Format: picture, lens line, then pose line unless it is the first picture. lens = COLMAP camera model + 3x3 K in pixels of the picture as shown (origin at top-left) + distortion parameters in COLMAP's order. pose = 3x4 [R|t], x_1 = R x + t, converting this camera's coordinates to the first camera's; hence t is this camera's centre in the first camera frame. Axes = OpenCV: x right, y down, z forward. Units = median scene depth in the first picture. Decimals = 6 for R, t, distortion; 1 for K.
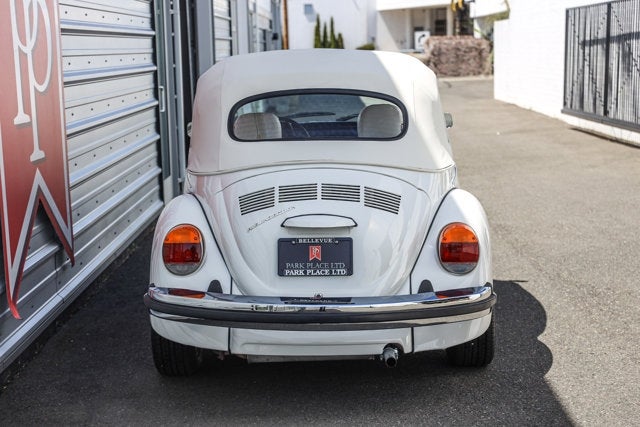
lens RADIAL K [[1196.6, 0, 320.0], [0, 1196.6, 213.5], [0, 0, 1]] dist [0.035727, -0.034406]
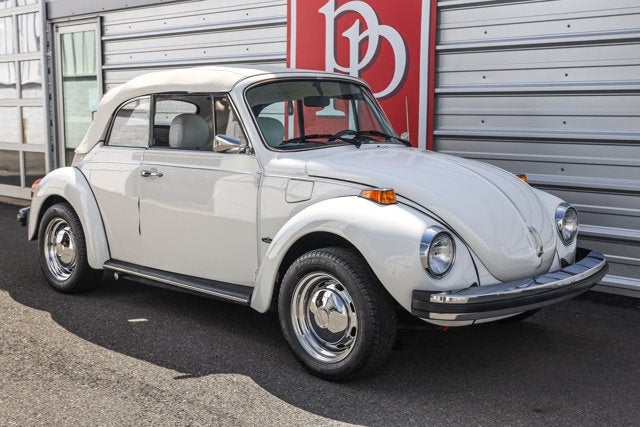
lens RADIAL K [[803.4, 0, 320.0], [0, 803.4, 213.5], [0, 0, 1]] dist [0.007698, -0.007463]
pose [[-0.675791, 0.119810, -0.727291, 0.671889], [-0.085905, 0.967175, 0.239149, -0.240340], [0.732070, 0.224092, -0.643316, 2.000803]]
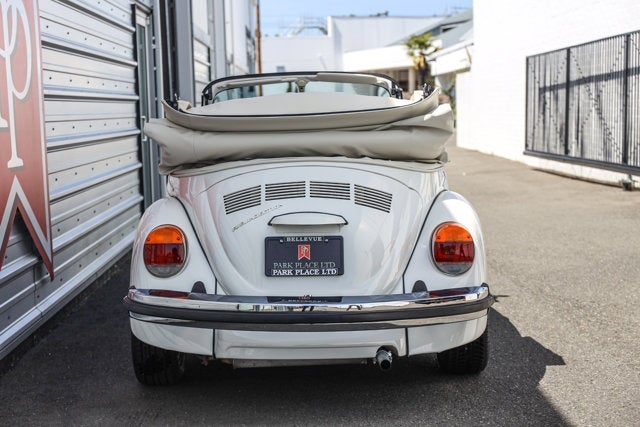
lens RADIAL K [[1114.9, 0, 320.0], [0, 1114.9, 213.5], [0, 0, 1]] dist [0.009130, 0.072492]
pose [[0.999678, -0.002919, 0.025195, -0.013179], [0.003972, 0.999115, -0.041870, 0.038456], [-0.025050, 0.041956, 0.998805, 0.107191]]
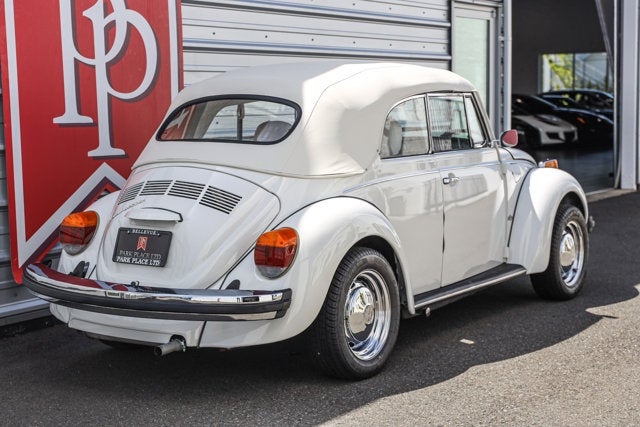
lens RADIAL K [[1114.9, 0, 320.0], [0, 1114.9, 213.5], [0, 0, 1]] dist [0.009130, 0.072492]
pose [[0.838897, 0.068052, -0.540020, 0.647520], [-0.081027, 0.996712, -0.000267, -0.006027], [0.538226, 0.043980, 0.841652, 0.236201]]
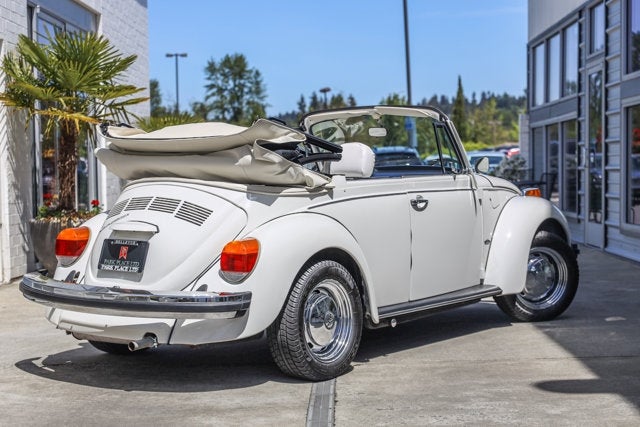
lens RADIAL K [[1196.6, 0, 320.0], [0, 1196.6, 213.5], [0, 0, 1]] dist [0.035727, -0.034406]
pose [[0.805642, 0.046960, -0.590538, 0.828555], [-0.089816, 0.995012, -0.043408, 0.027929], [0.585554, 0.088011, 0.805842, 0.147408]]
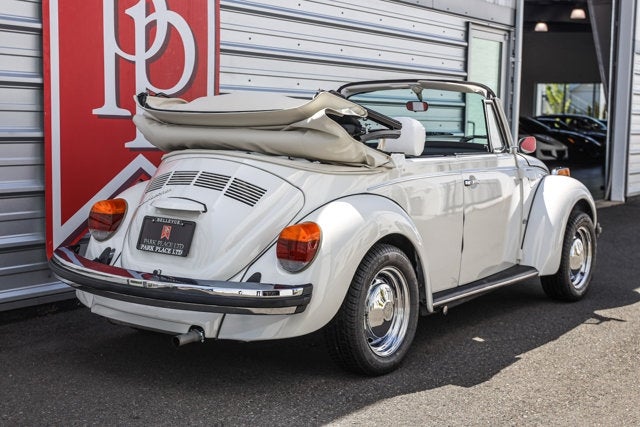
lens RADIAL K [[943.2, 0, 333.8], [0, 943.2, 212.6], [0, 0, 1]] dist [-0.007628, -0.035056]
pose [[0.831516, 0.099962, -0.546432, 0.566604], [-0.119274, 0.992861, 0.000127, -0.002549], [0.542544, 0.065070, 0.837503, 0.358235]]
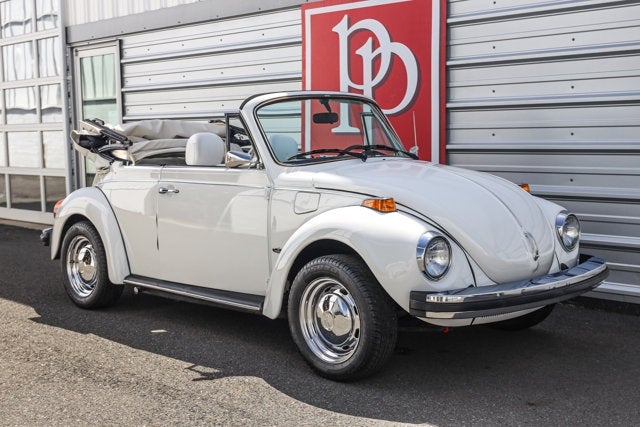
lens RADIAL K [[856.2, 0, 320.0], [0, 856.2, 213.5], [0, 0, 1]] dist [0.013134, -0.001612]
pose [[-0.702226, 0.108607, -0.703622, 0.722054], [-0.061108, 0.975454, 0.211552, -0.248139], [0.709327, 0.191554, -0.678353, 2.083319]]
